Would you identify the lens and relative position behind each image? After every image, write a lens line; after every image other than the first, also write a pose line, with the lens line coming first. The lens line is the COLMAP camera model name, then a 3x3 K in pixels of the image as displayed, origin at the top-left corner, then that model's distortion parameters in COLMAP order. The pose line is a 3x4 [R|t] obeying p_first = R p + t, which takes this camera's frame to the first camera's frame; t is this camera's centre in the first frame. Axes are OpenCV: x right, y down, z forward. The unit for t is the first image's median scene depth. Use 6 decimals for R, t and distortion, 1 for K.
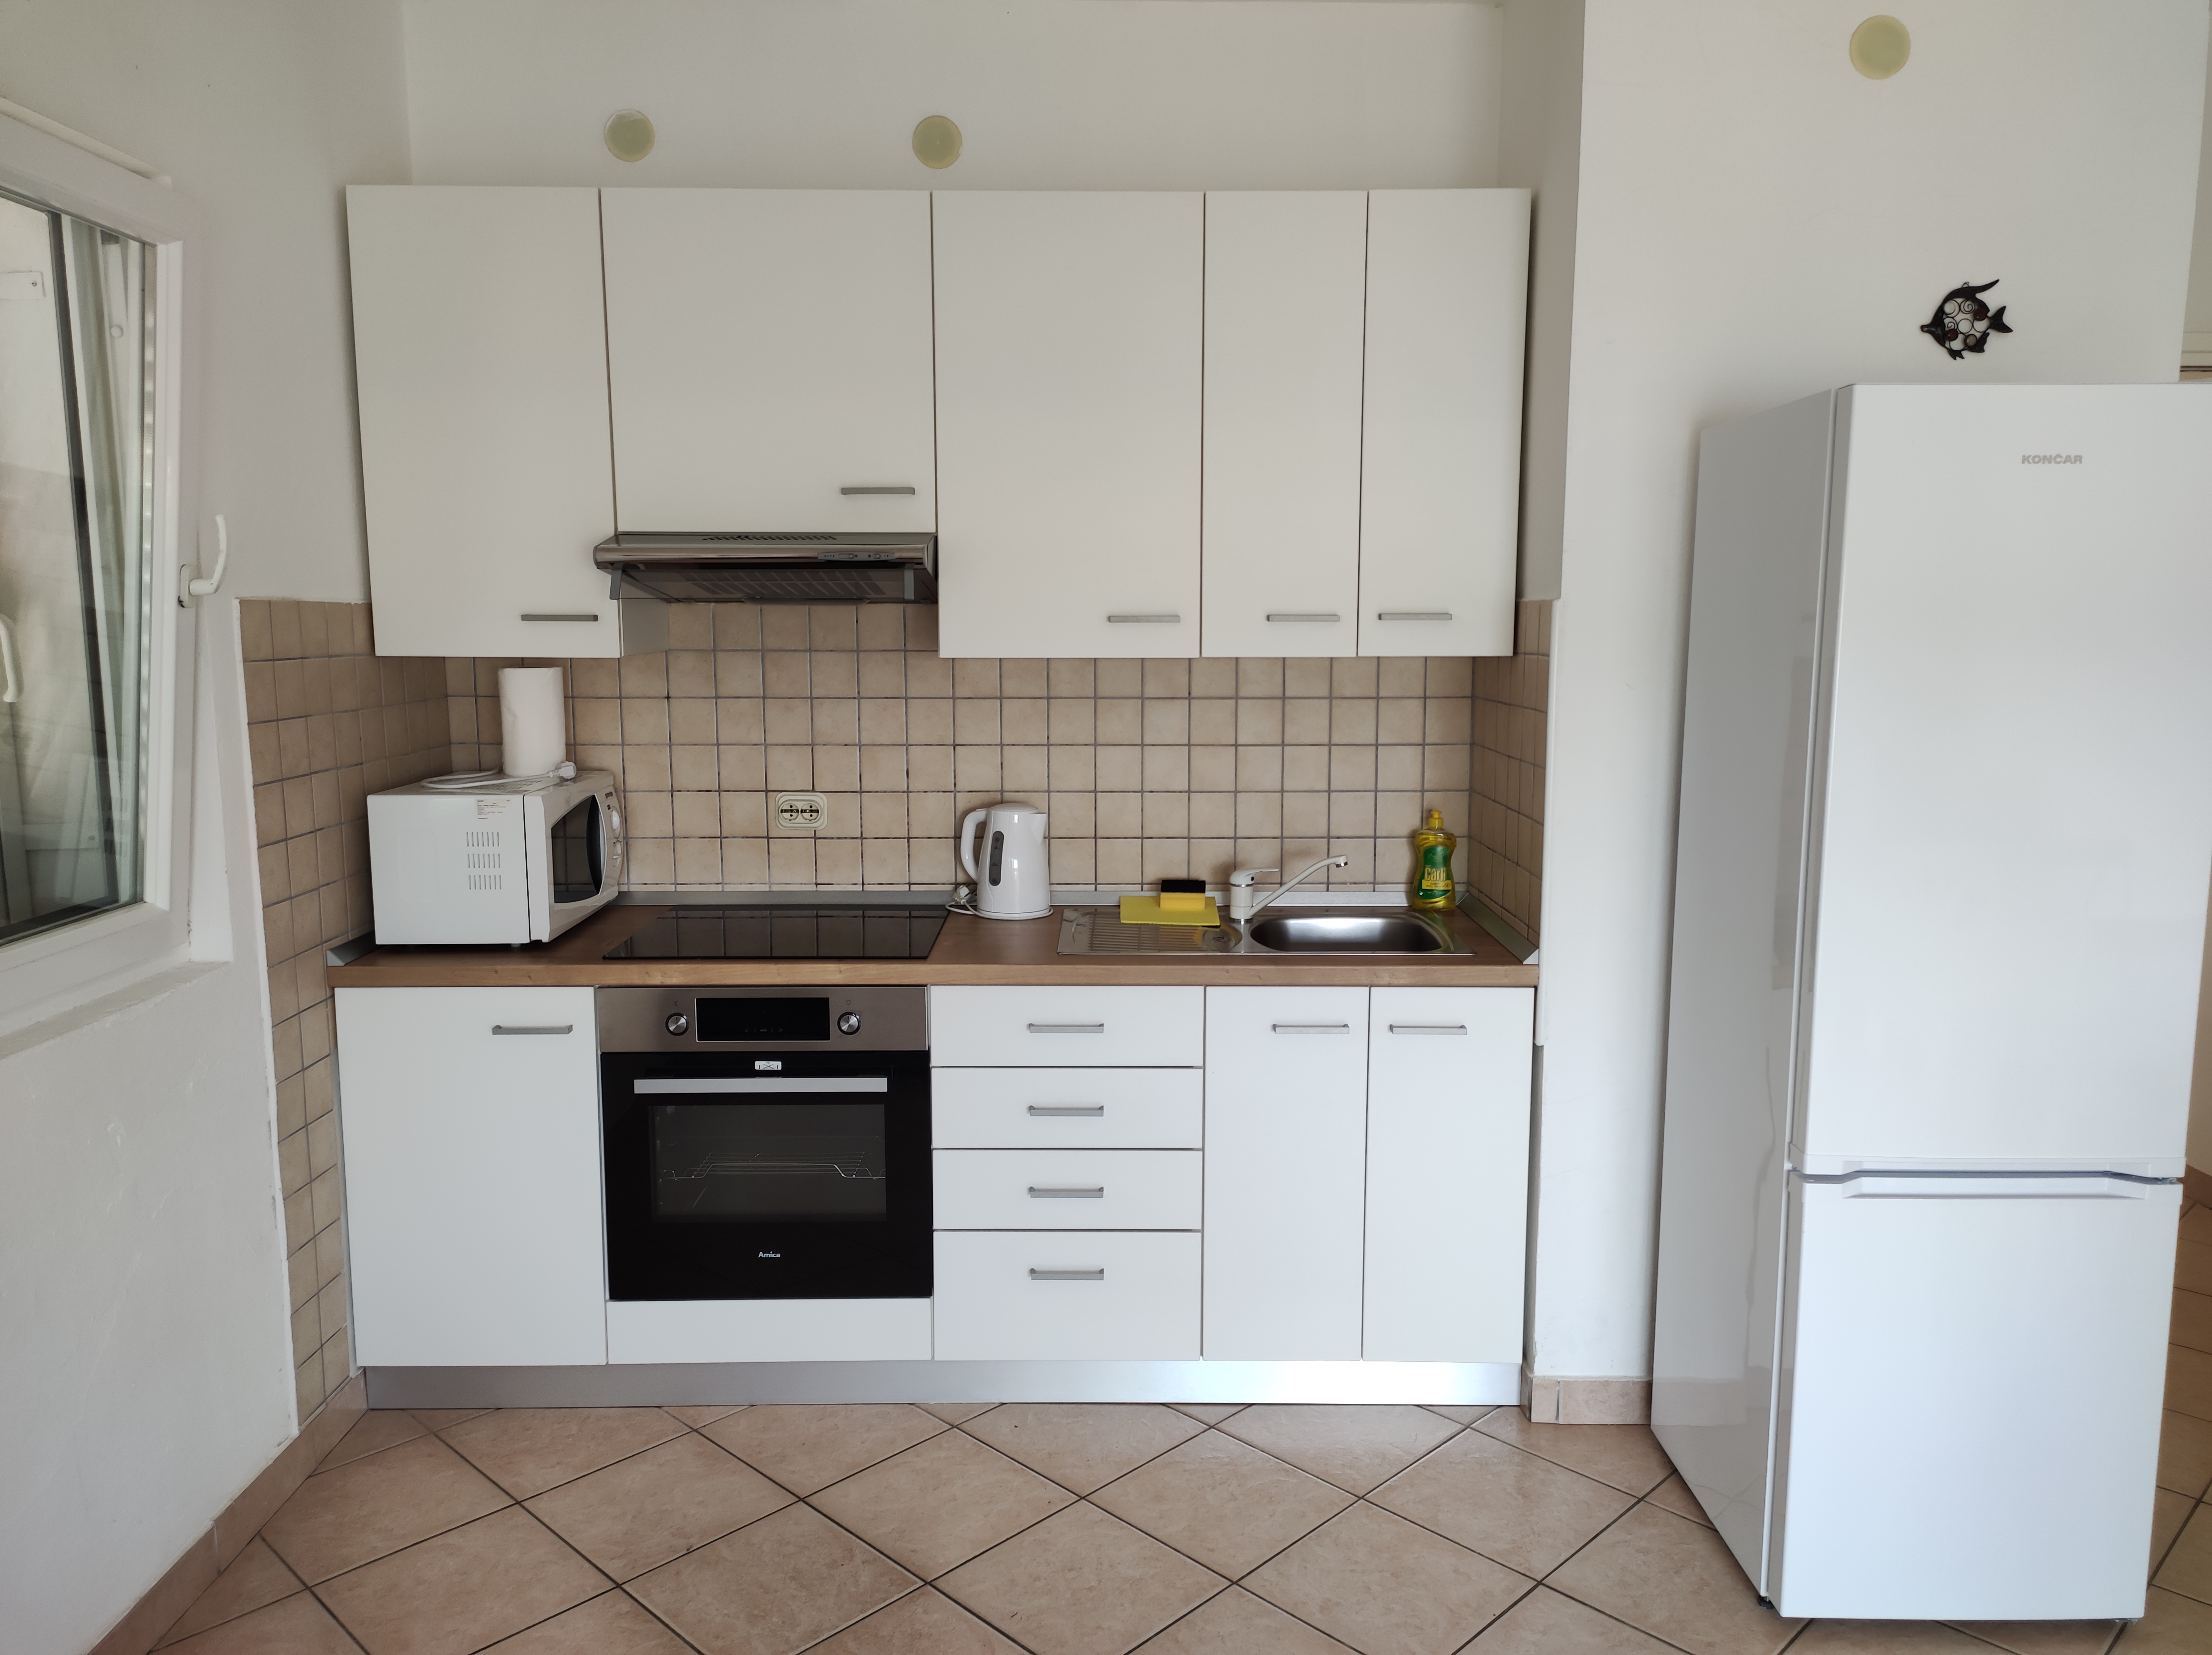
lens RADIAL K [[1632.0, 0, 1106.0], [0, 1632.0, 827.5], [0, 0, 1]] dist [0.062947, -0.085205]
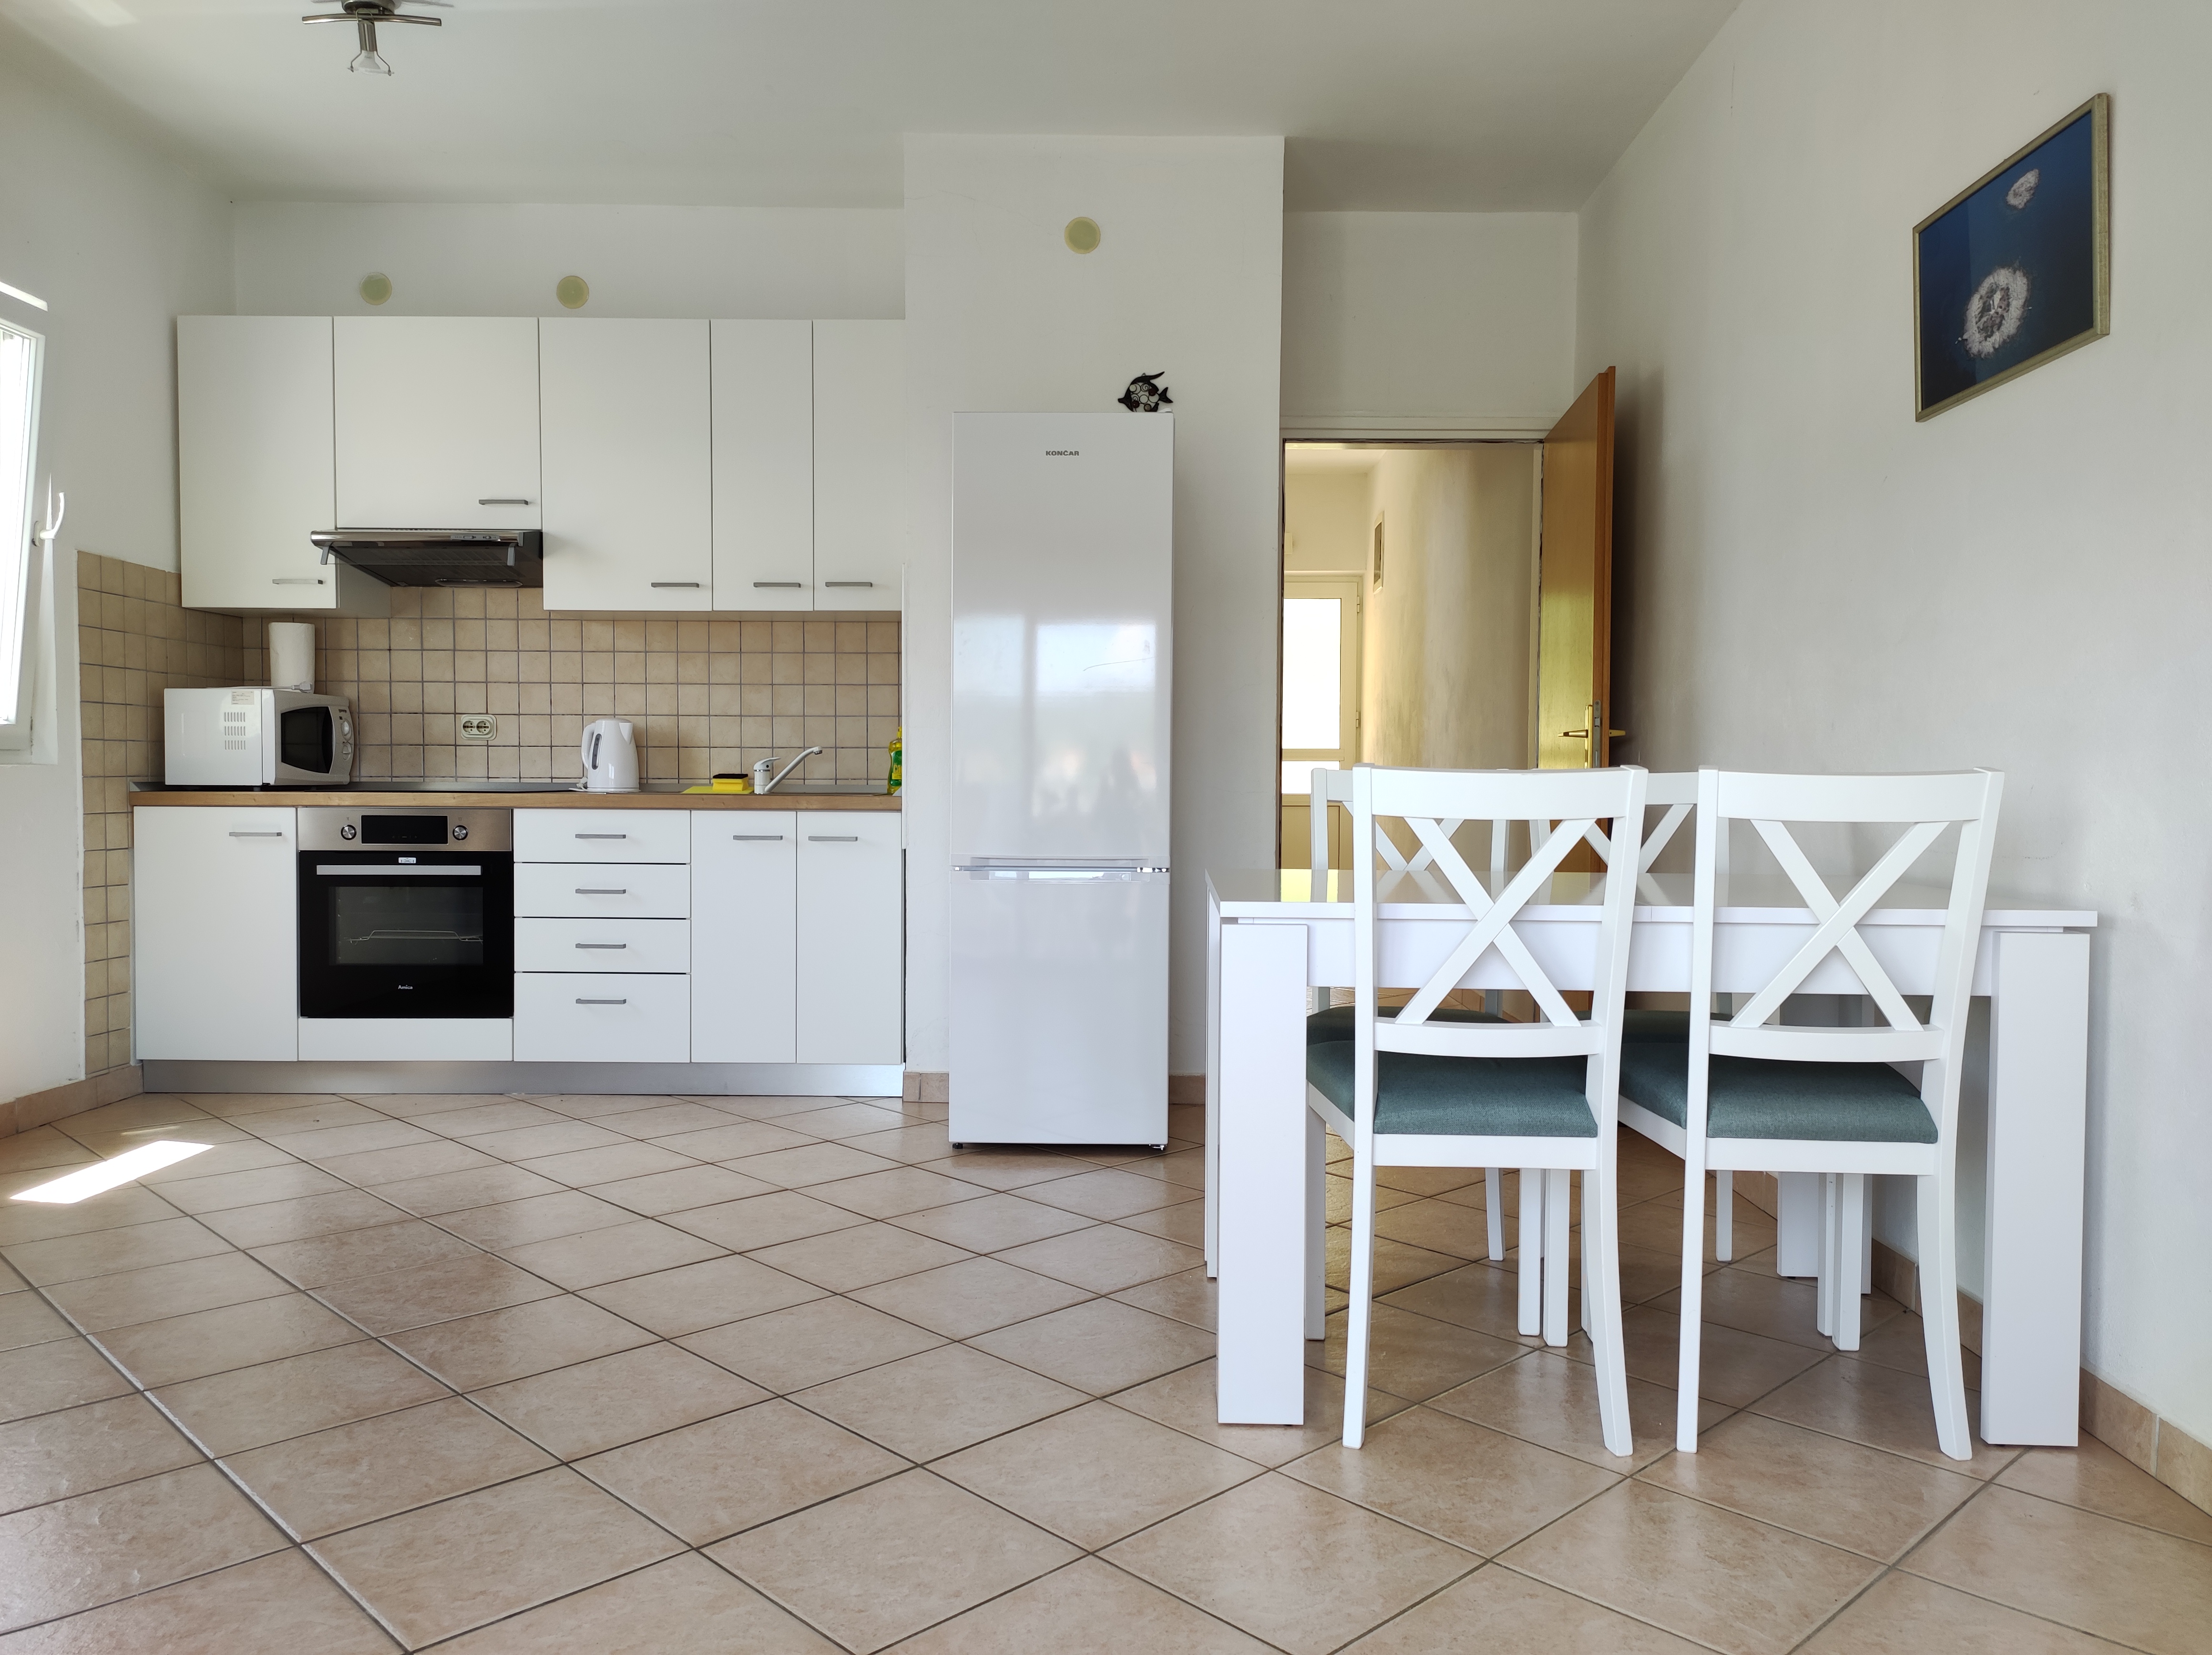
lens RADIAL K [[1632.0, 0, 1106.0], [0, 1632.0, 827.5], [0, 0, 1]] dist [0.062947, -0.085205]
pose [[0.999790, 0.006290, -0.019526, 0.479821], [-0.008285, 0.994559, -0.103849, 0.268148], [0.018766, 0.103989, 0.994401, -0.533867]]
